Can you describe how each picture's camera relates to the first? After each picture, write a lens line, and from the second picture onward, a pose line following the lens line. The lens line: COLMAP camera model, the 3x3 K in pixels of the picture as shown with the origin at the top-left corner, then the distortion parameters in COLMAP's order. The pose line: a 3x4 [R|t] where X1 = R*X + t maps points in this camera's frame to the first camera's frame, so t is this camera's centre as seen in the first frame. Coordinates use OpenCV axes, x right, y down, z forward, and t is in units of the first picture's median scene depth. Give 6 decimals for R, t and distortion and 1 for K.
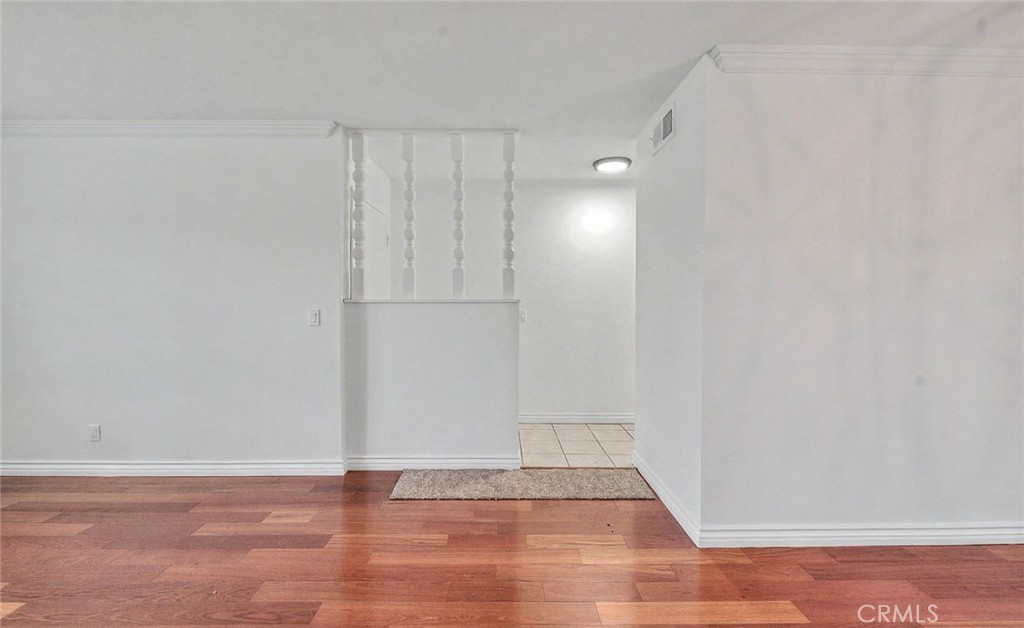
lens RADIAL K [[443.8, 0, 499.3], [0, 443.8, 292.6], [0, 0, 1]] dist [-0.003238, -0.000520]
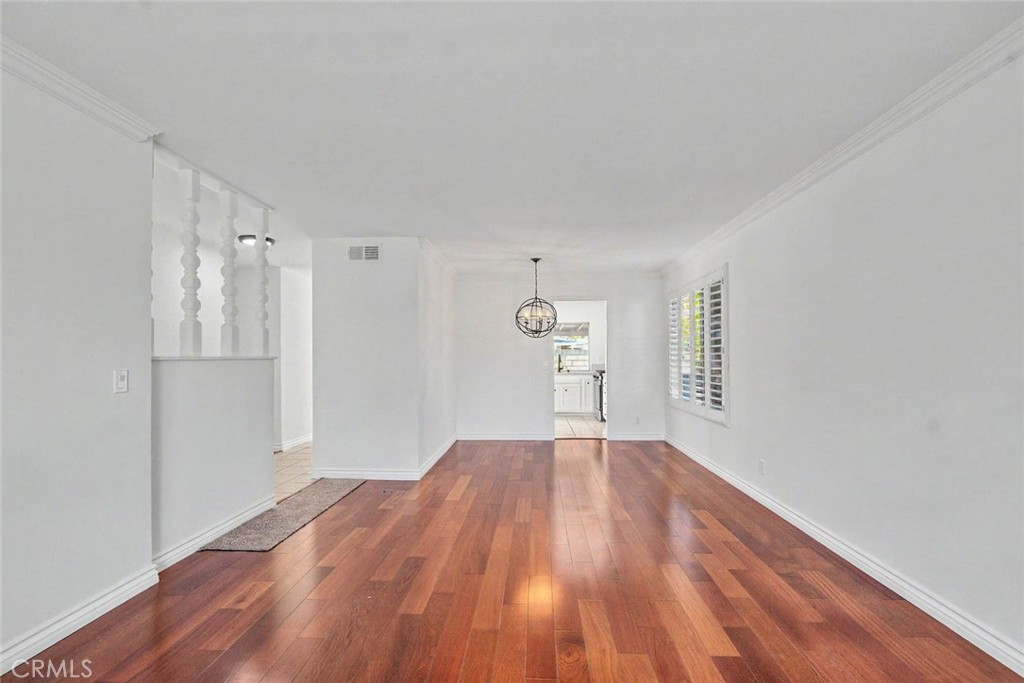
lens RADIAL K [[428.1, 0, 510.0], [0, 428.1, 345.4], [0, 0, 1]] dist [0.001717, -0.003250]
pose [[0.090105, 0.026298, 0.995585, -1.028420], [0.006964, 0.999610, -0.027035, 0.021203], [-0.995908, 0.009369, 0.089887, 0.305480]]
